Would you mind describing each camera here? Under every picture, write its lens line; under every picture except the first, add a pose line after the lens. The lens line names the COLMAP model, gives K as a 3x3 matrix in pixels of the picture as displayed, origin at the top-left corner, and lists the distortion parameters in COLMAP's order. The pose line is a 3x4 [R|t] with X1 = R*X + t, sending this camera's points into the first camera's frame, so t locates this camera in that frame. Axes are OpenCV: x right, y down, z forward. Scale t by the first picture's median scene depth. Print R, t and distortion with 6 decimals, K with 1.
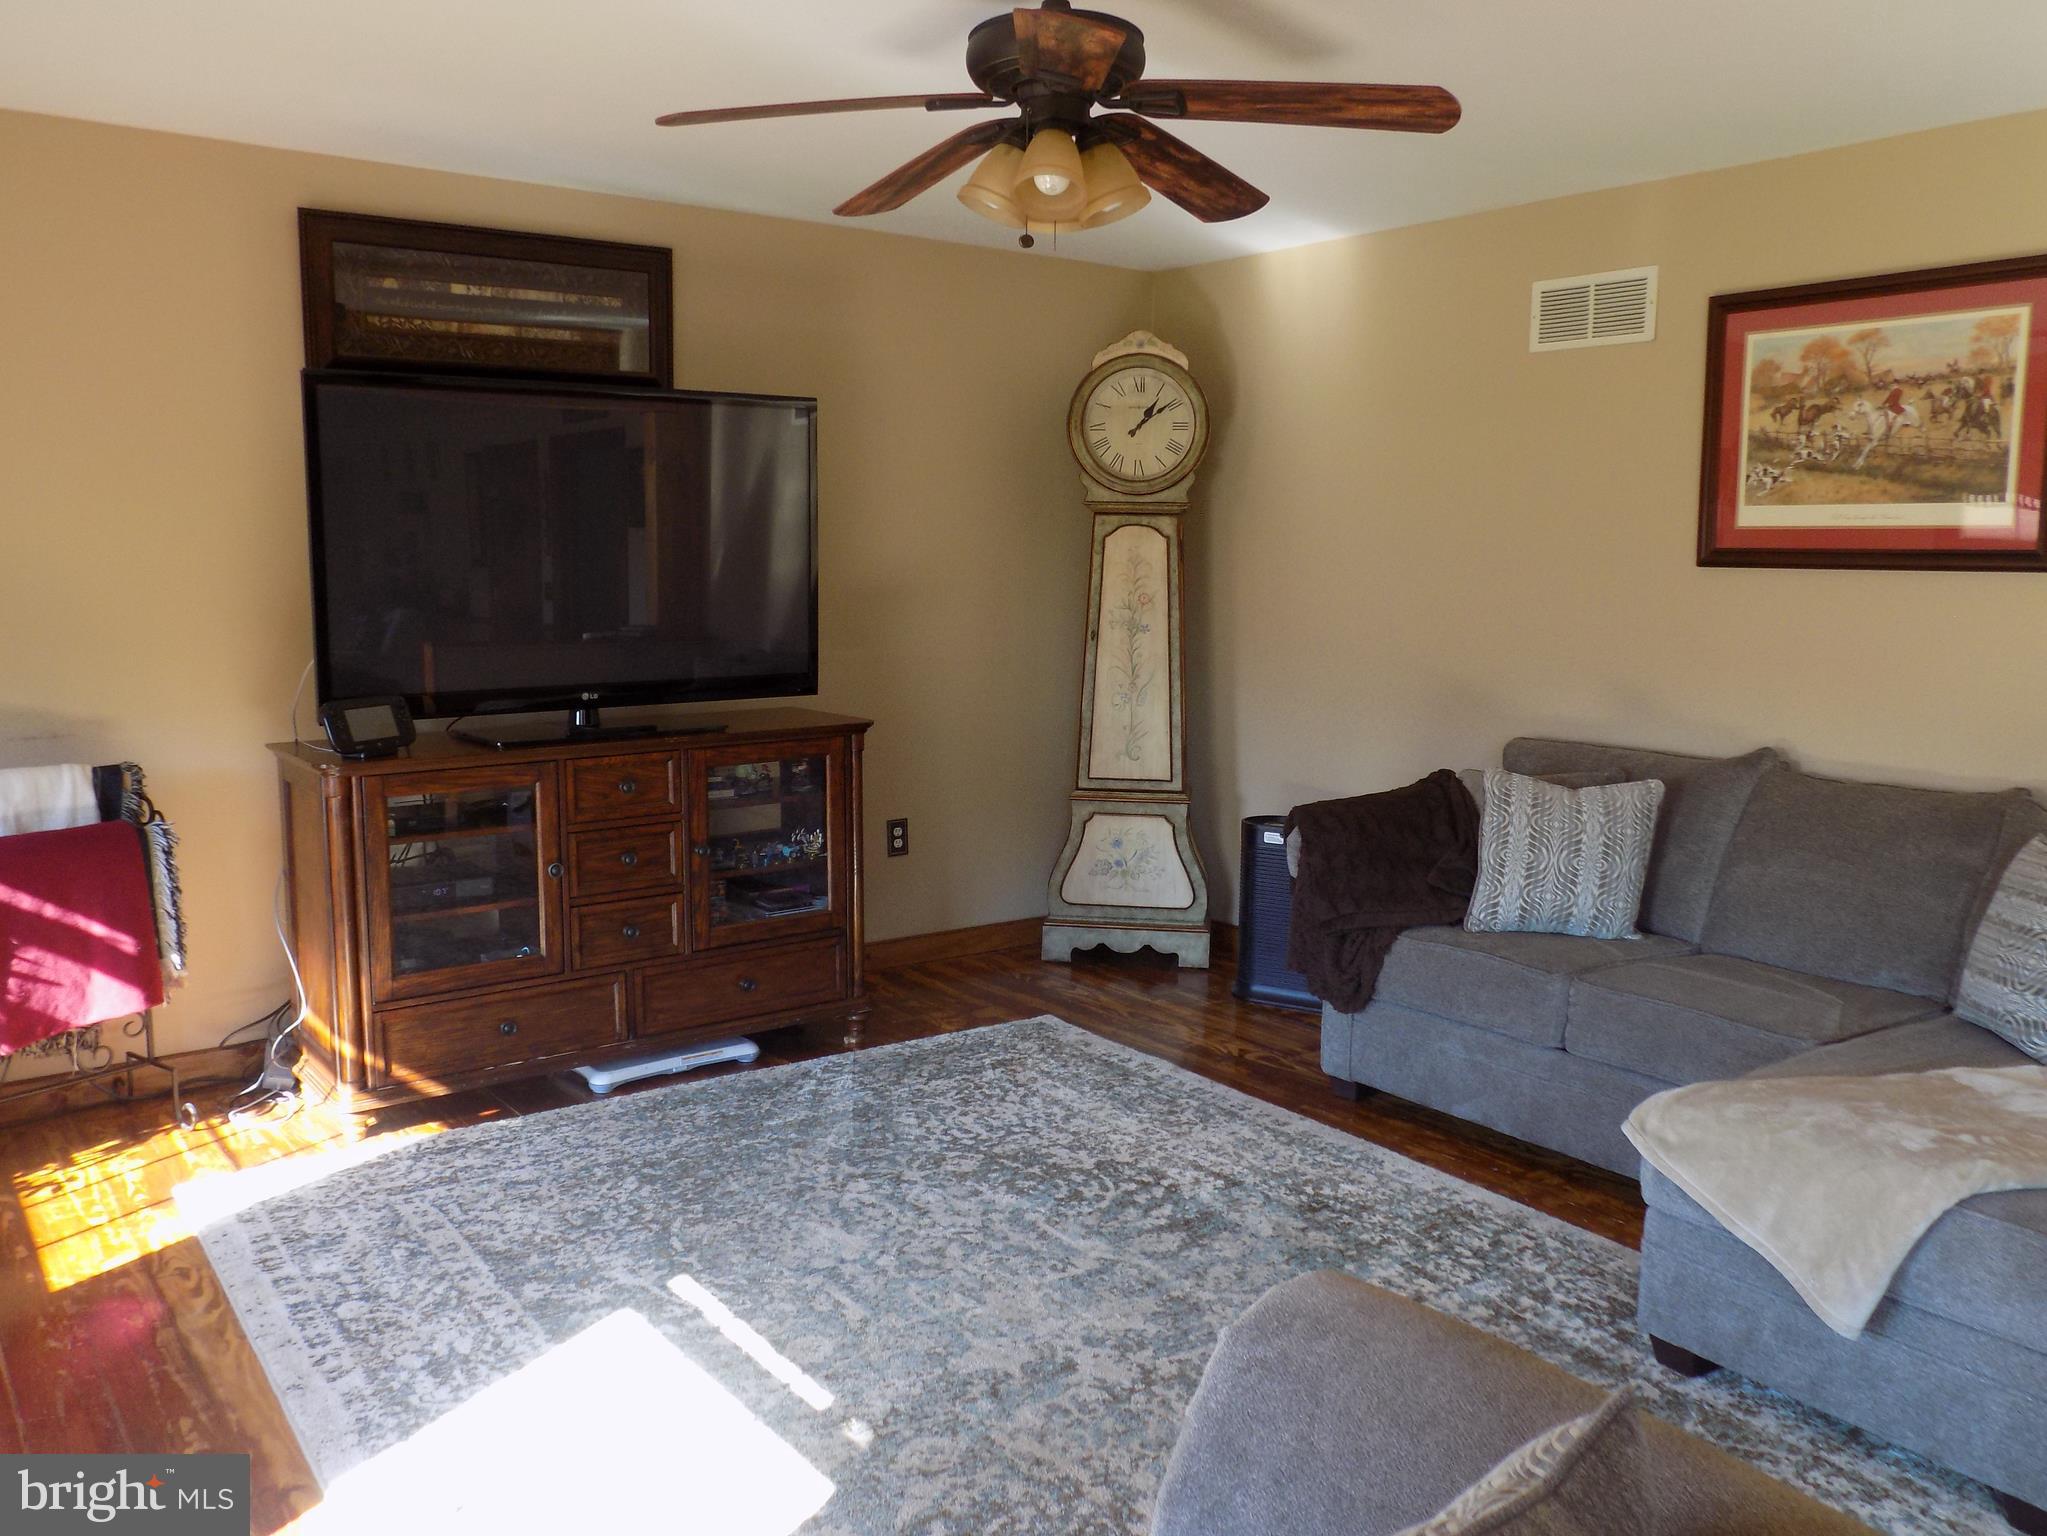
lens RADIAL K [[1683.7, 0, 1023.5], [0, 1683.7, 768.0], [0, 0, 1]] dist [-0.009499, 0.079294]
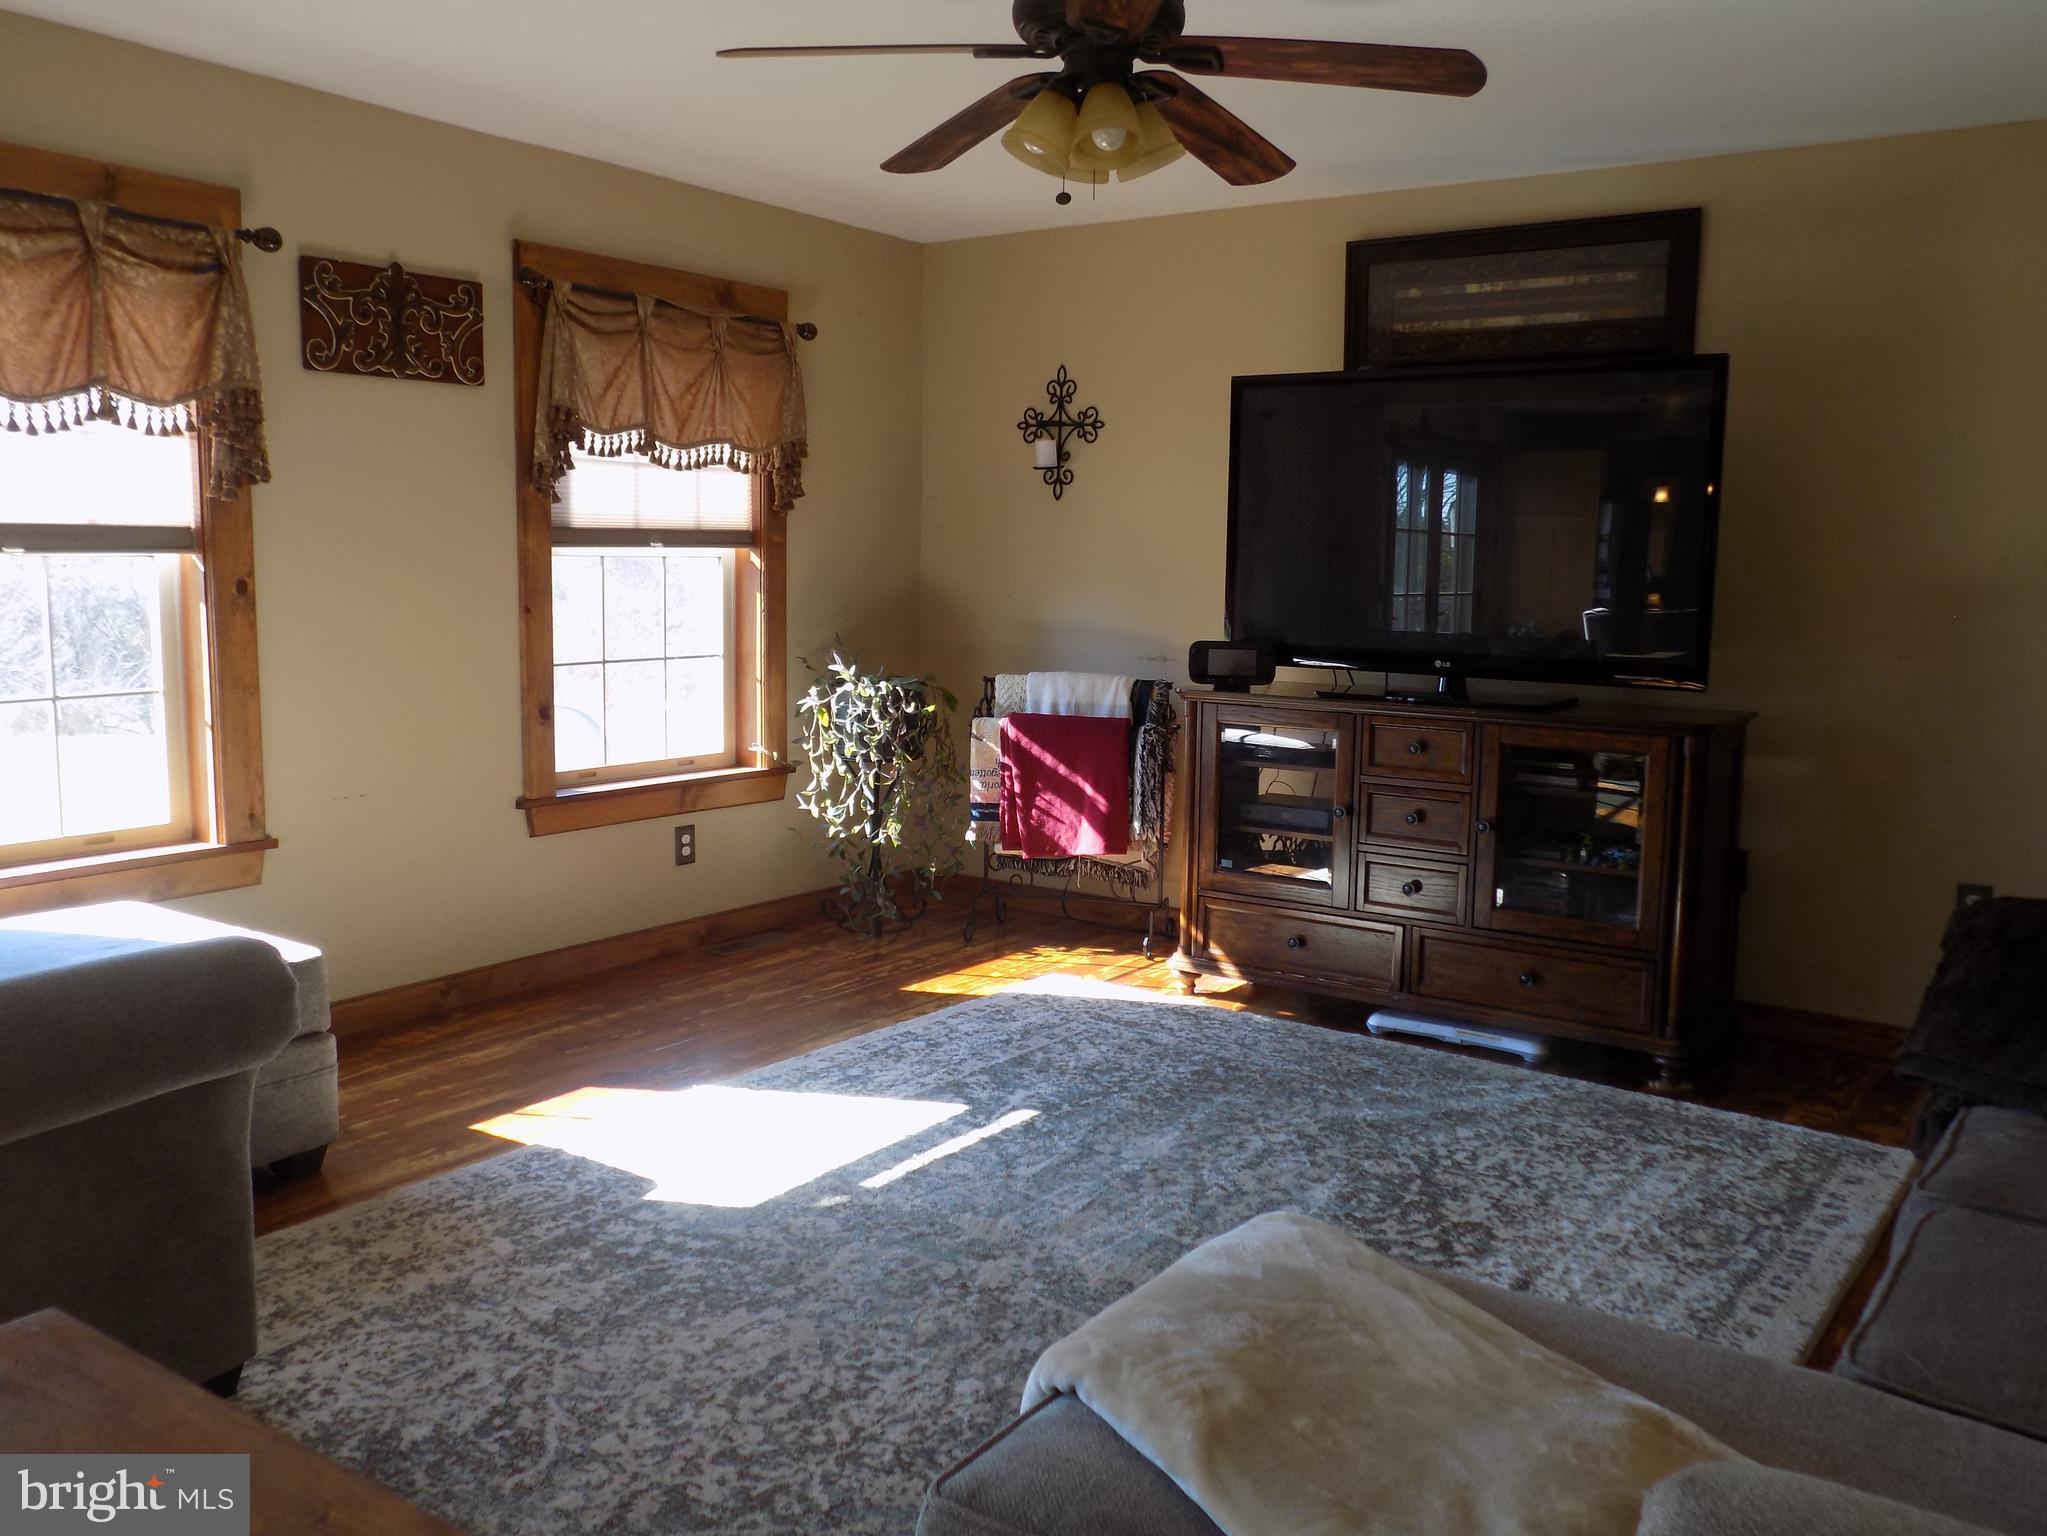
lens RADIAL K [[1683.7, 0, 1023.5], [0, 1683.7, 768.0], [0, 0, 1]] dist [-0.009499, 0.079294]
pose [[0.331283, 0.129149, -0.934651, 0.726350], [-0.151430, 0.985024, 0.082435, -0.029156], [0.931300, 0.114225, 0.345879, 0.454369]]
